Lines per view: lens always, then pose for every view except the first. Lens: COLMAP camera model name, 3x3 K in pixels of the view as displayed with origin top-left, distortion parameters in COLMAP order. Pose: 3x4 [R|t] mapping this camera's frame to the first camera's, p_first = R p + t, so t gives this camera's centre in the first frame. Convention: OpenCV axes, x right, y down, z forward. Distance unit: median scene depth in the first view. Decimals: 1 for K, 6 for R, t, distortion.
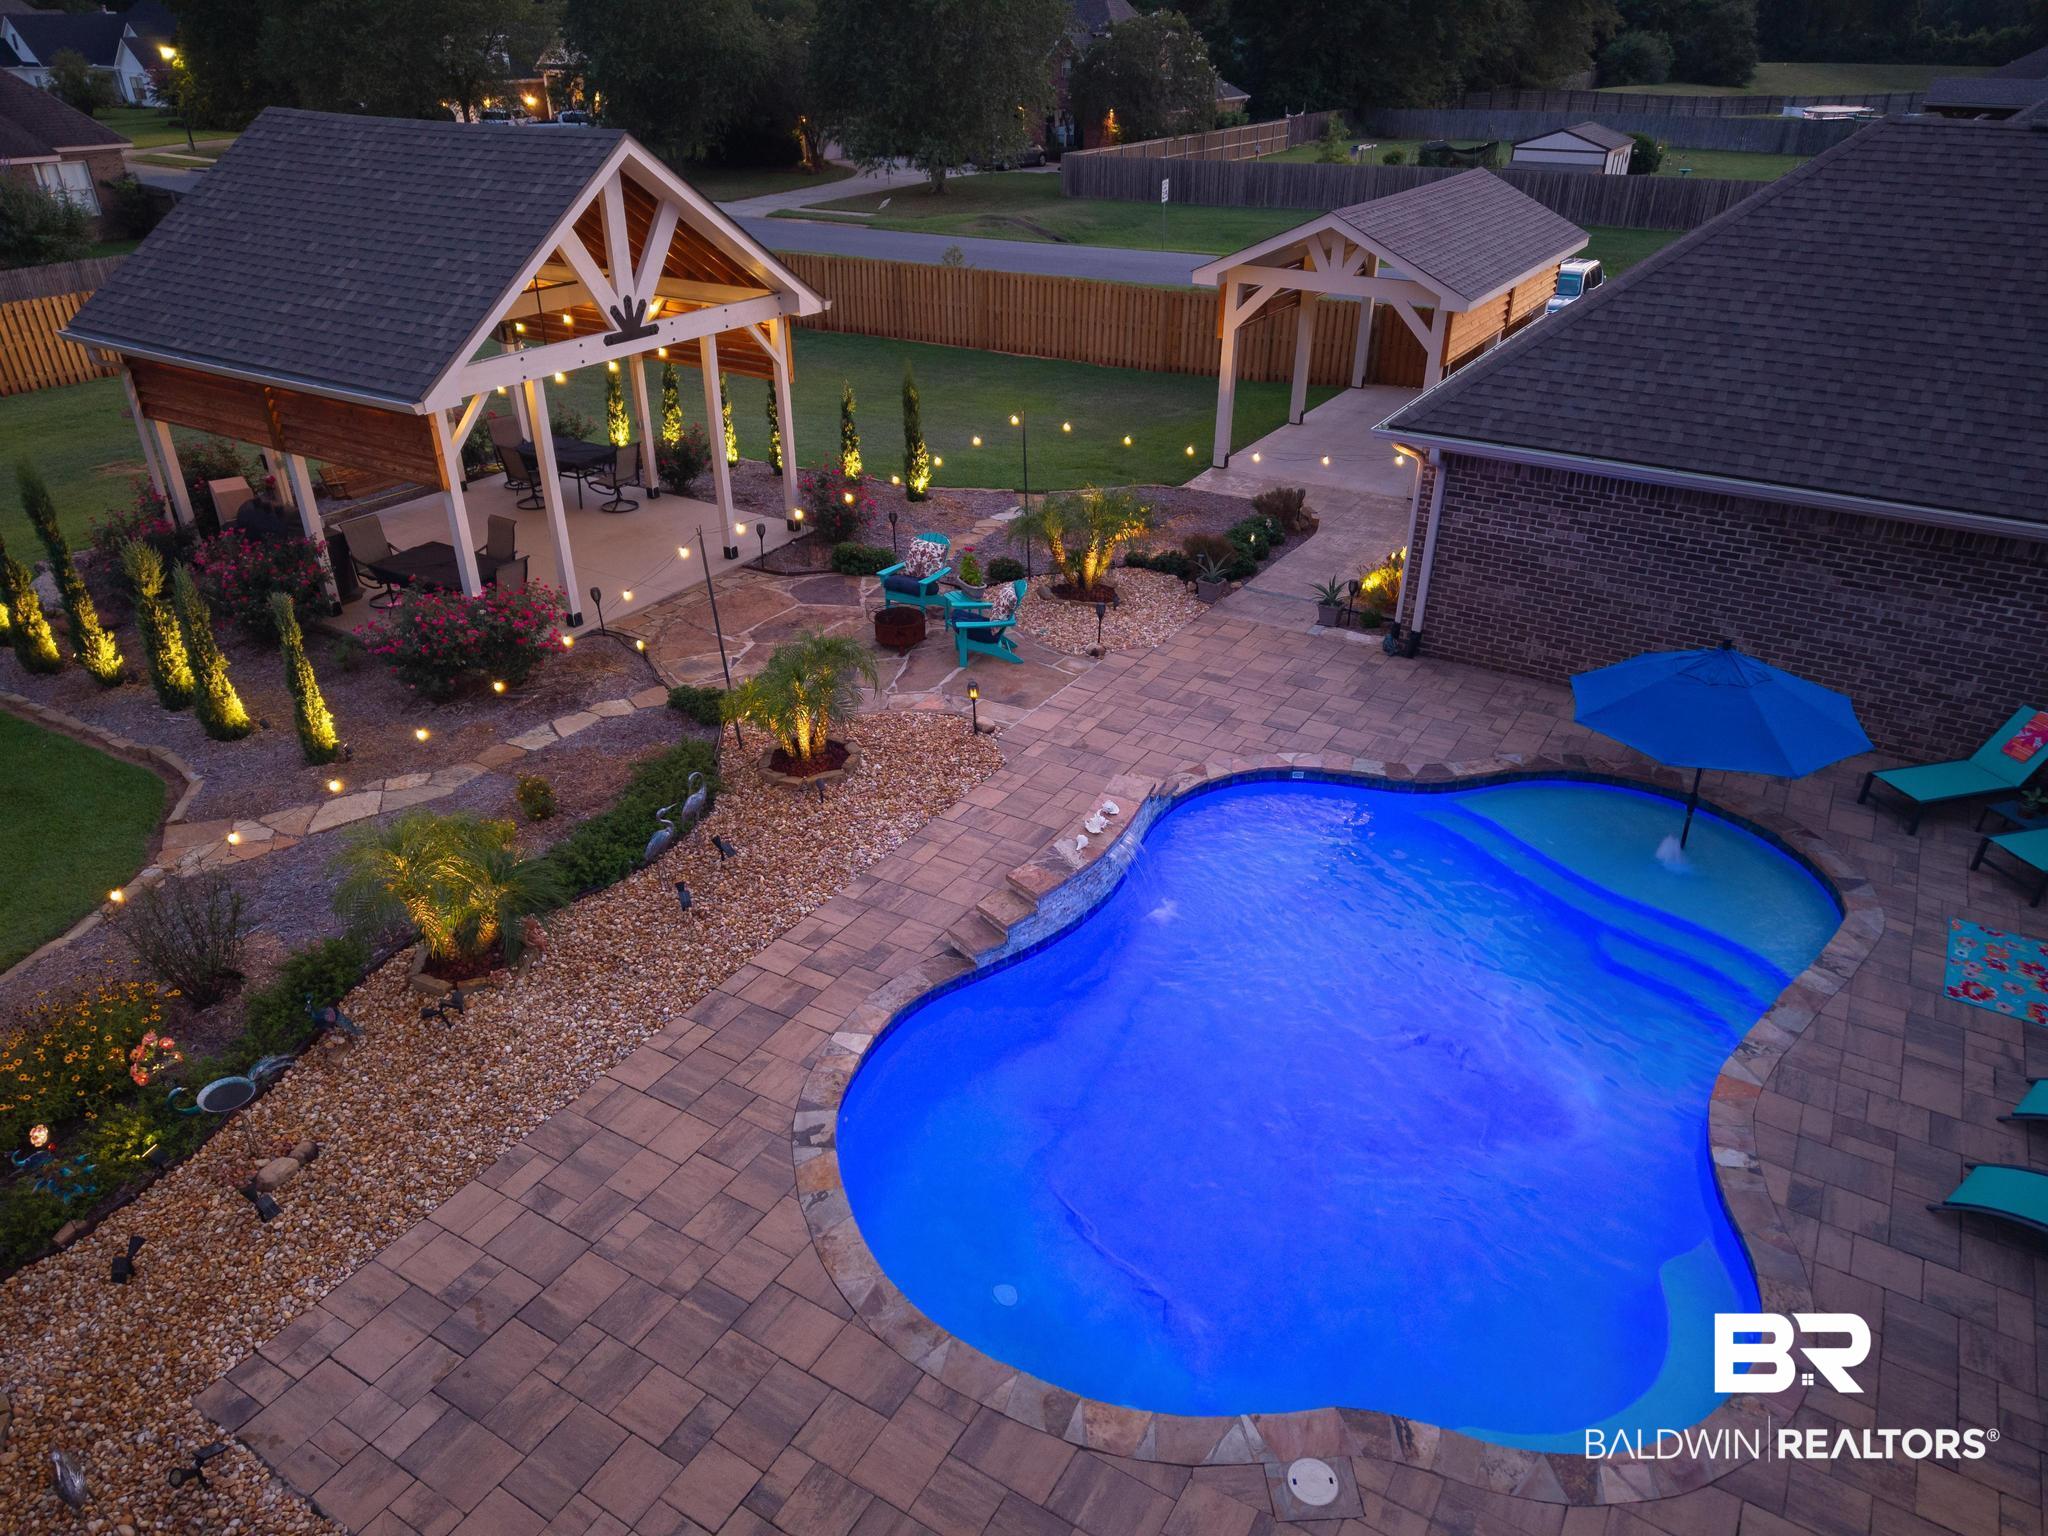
lens RADIAL K [[1368.7, 0, 1025.3], [0, 1368.7, 776.4], [0, 0, 1]] dist [0.028205, -0.024888]
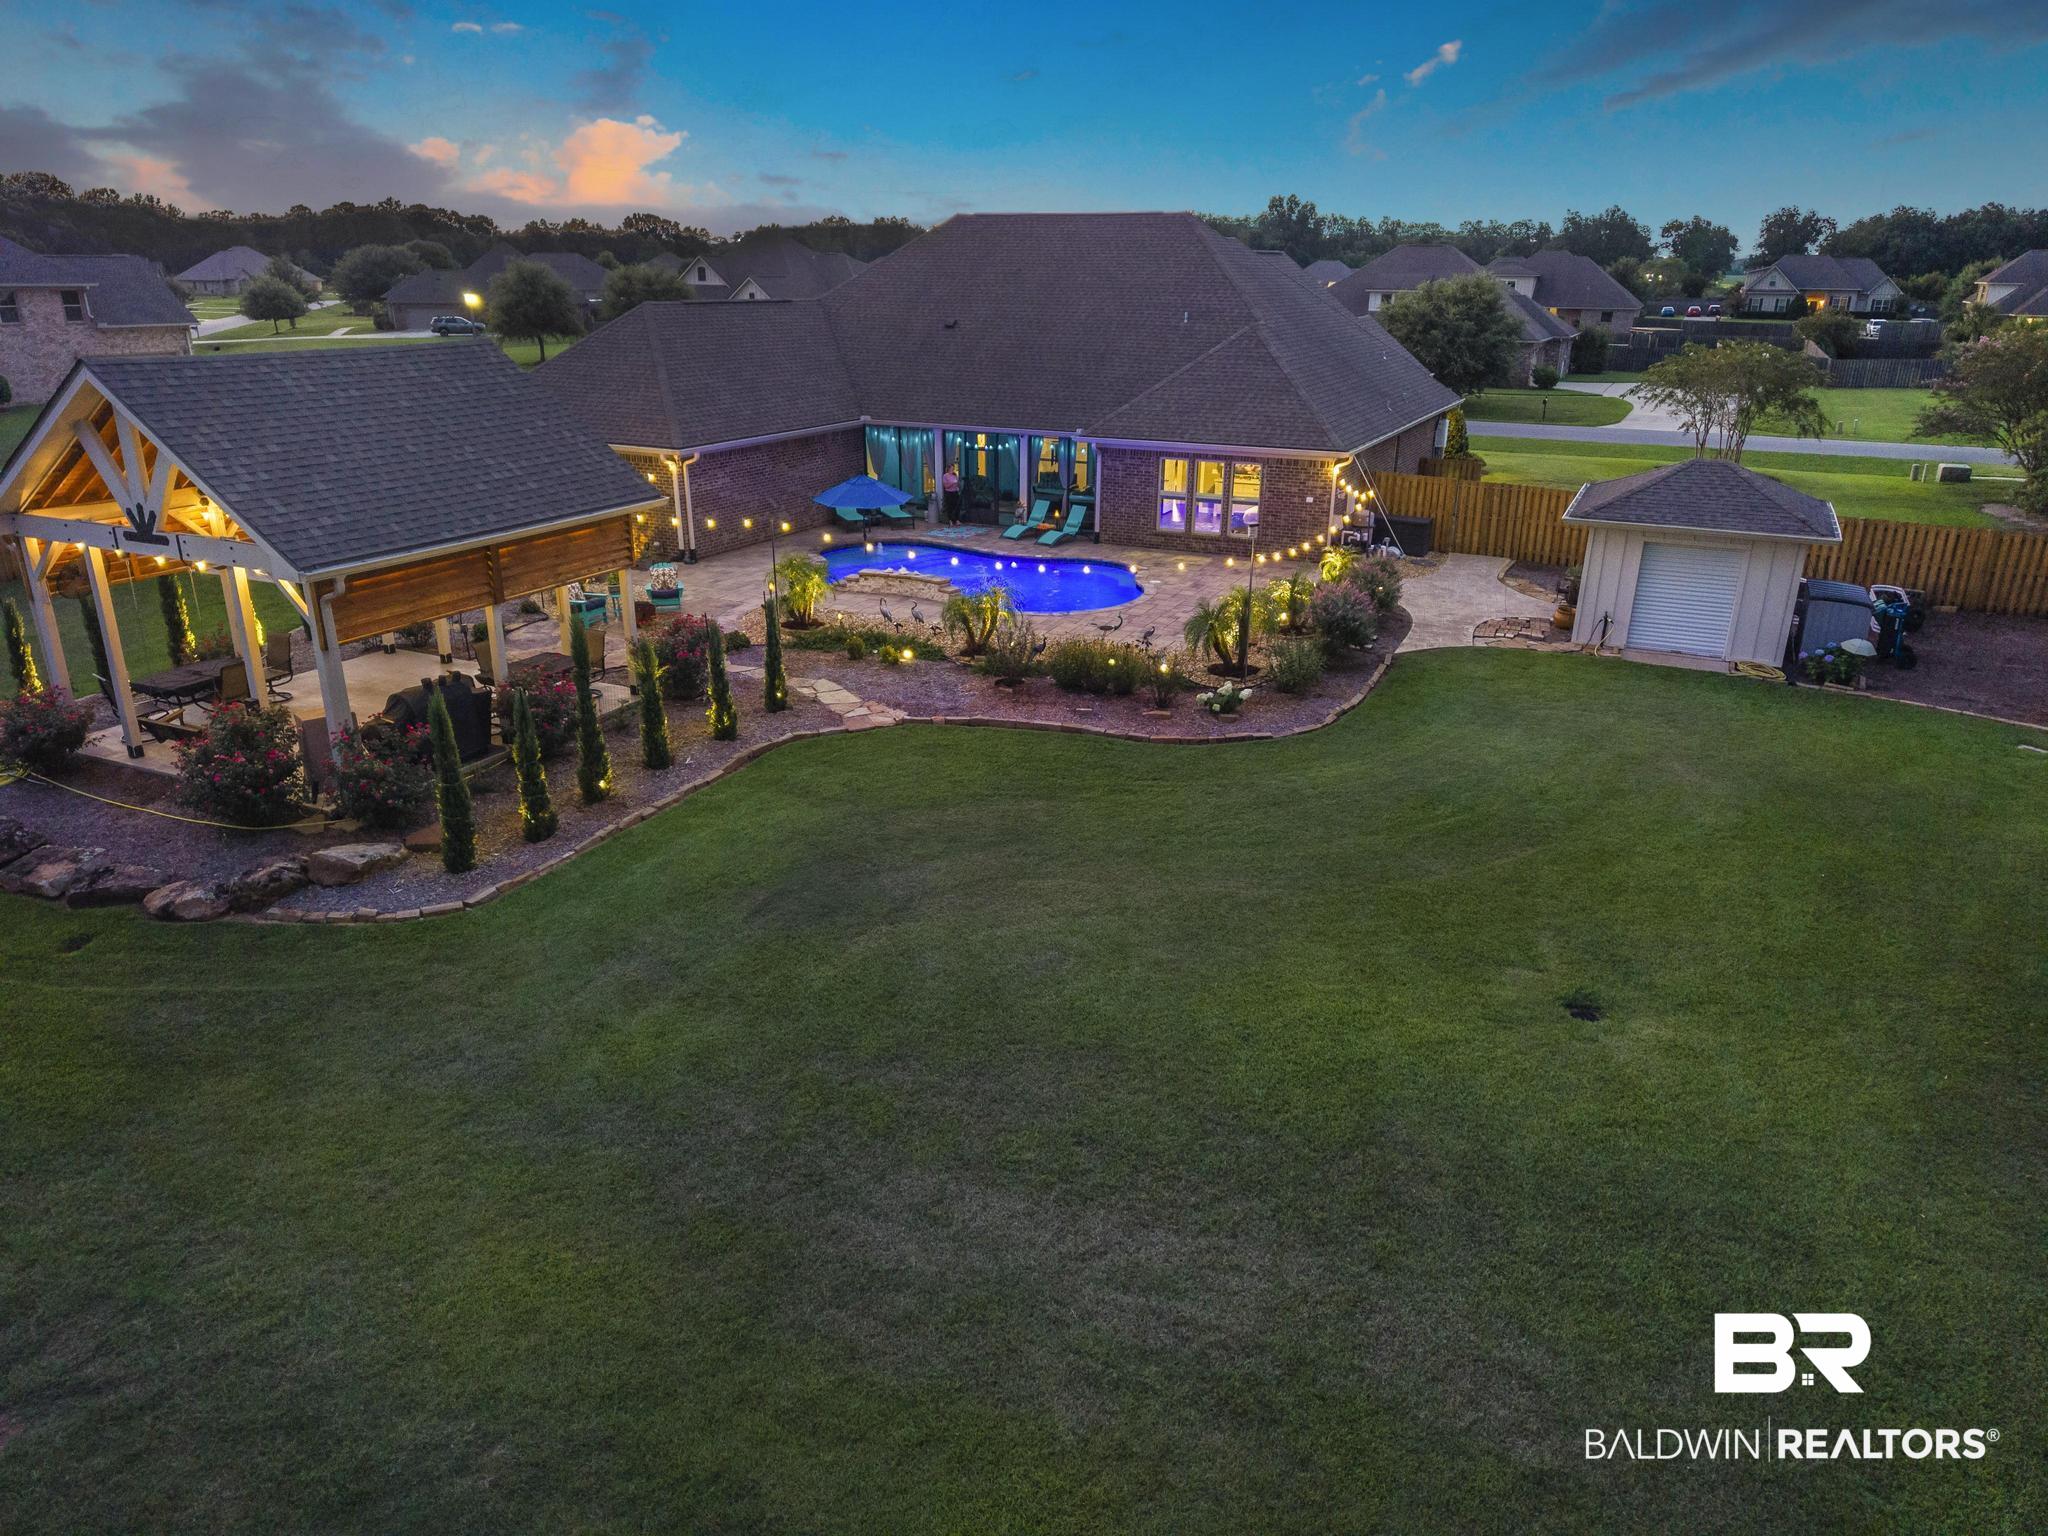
lens RADIAL K [[1368.7, 0, 1025.3], [0, 1368.7, 776.4], [0, 0, 1]] dist [0.028205, -0.024888]
pose [[-0.102799, -0.351650, 0.930470, -1.963131], [0.477106, 0.803369, 0.356326, -0.360346], [-0.872813, 0.480562, 0.085189, 0.626477]]
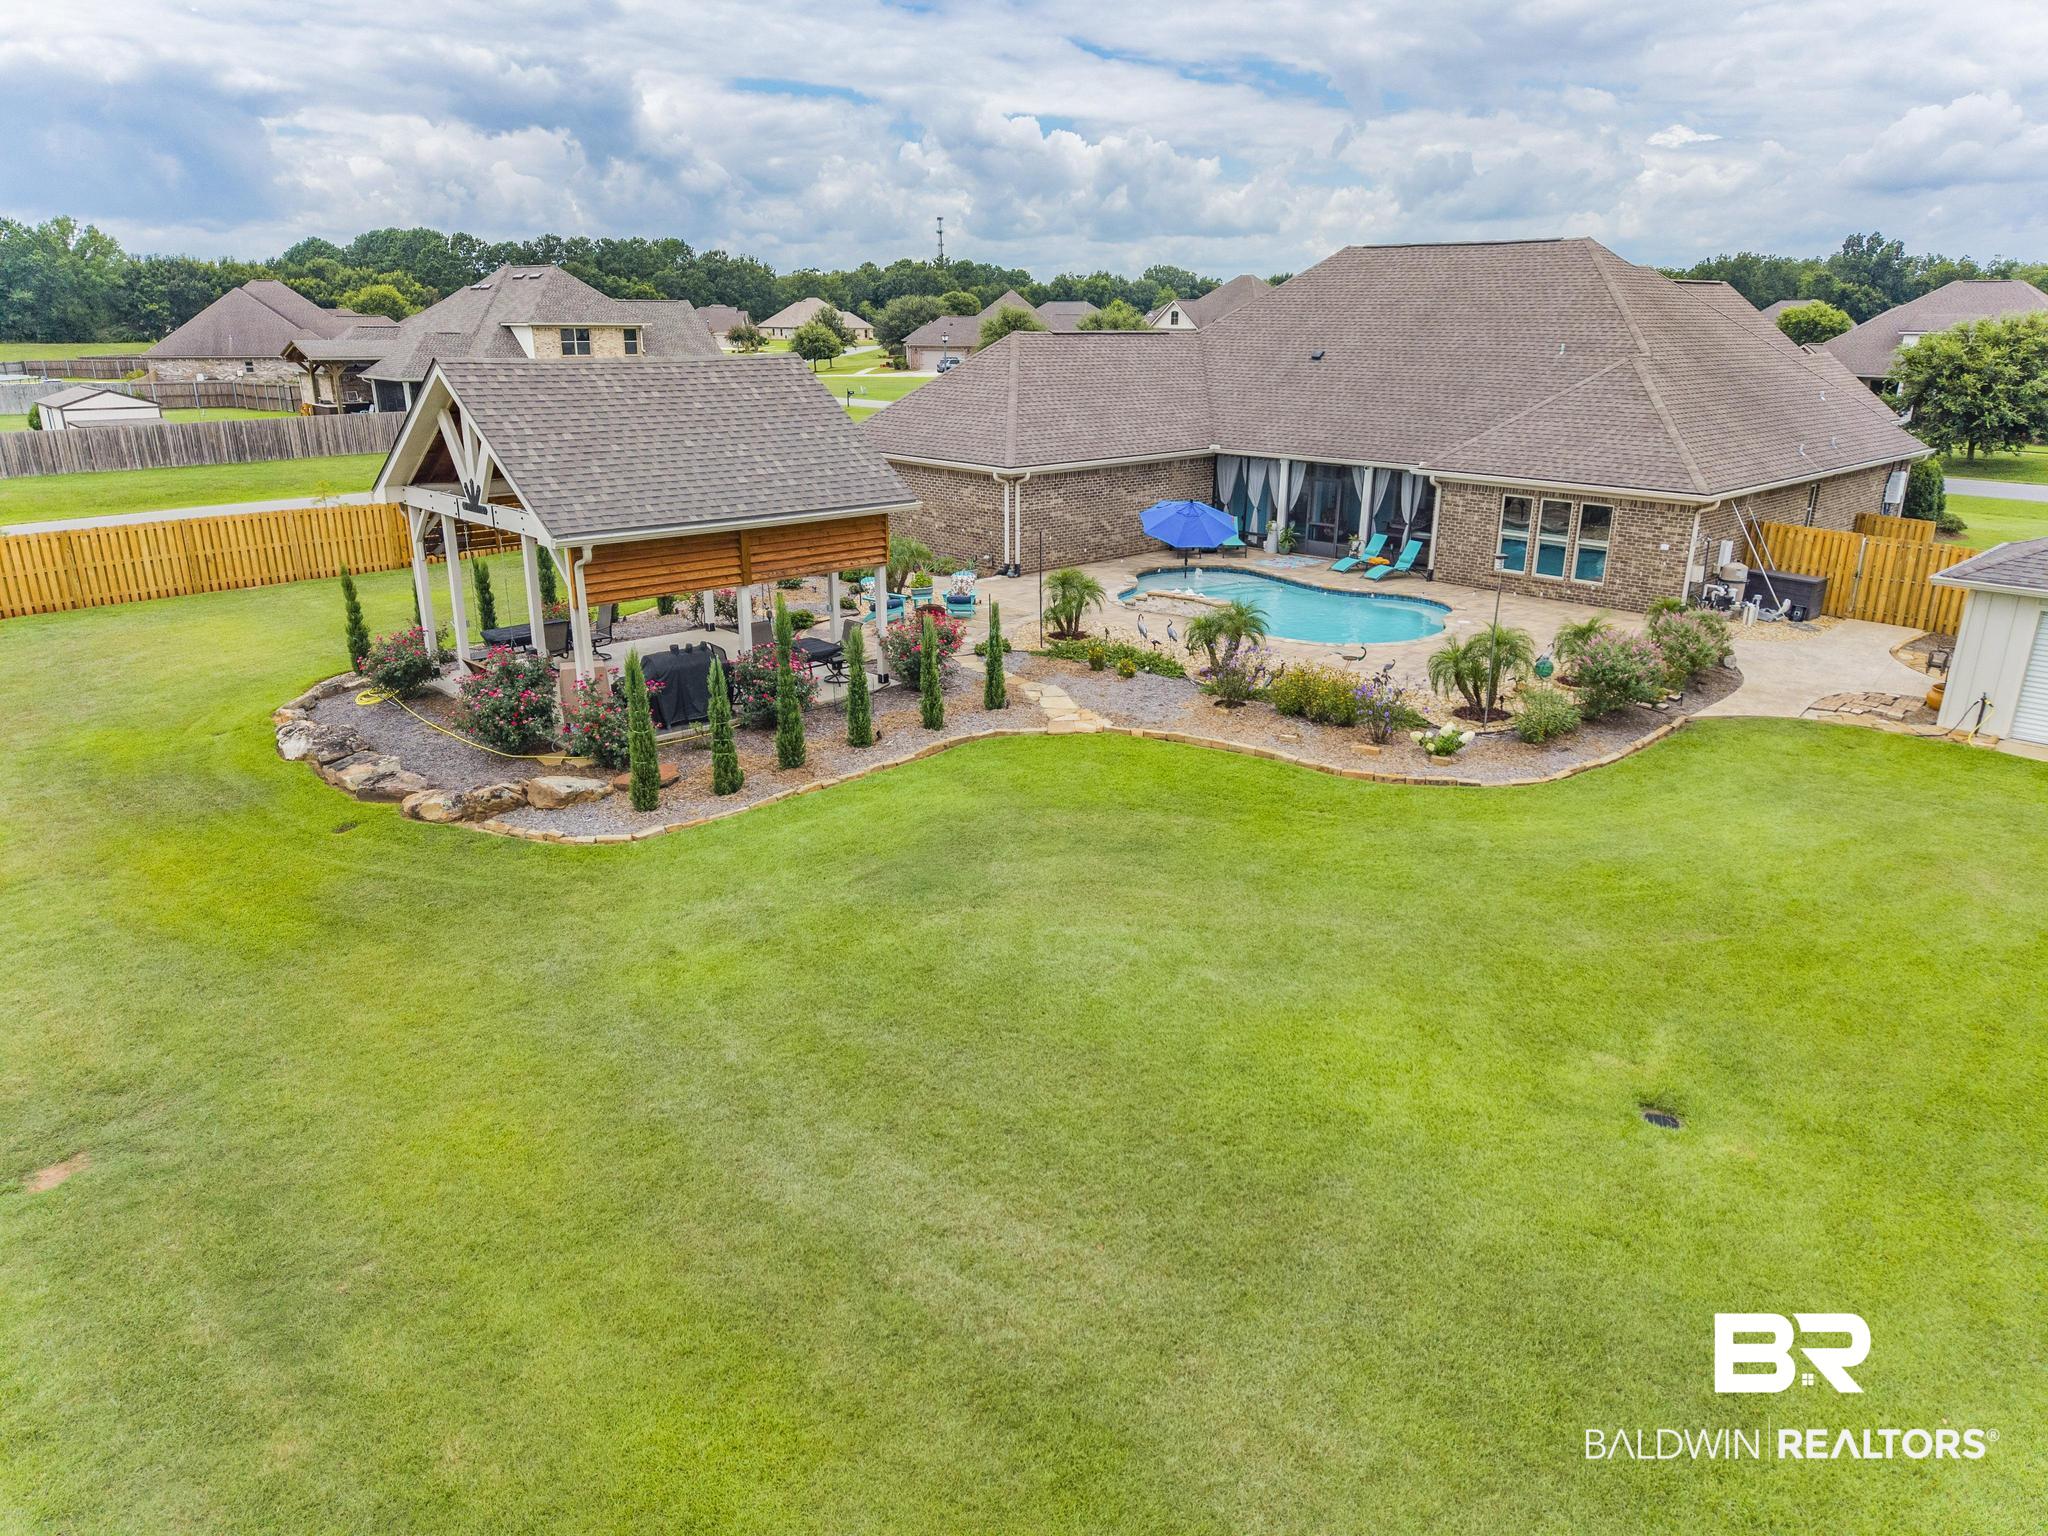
lens RADIAL K [[1371.3, 0, 1024.0], [0, 1371.3, 768.0], [0, 0, 1]] dist [0.012605, -0.000798]
pose [[0.249486, -0.308193, 0.918027, -1.957368], [0.466687, 0.868918, 0.164878, -0.193630], [-0.848504, 0.387297, 0.360612, 0.390246]]
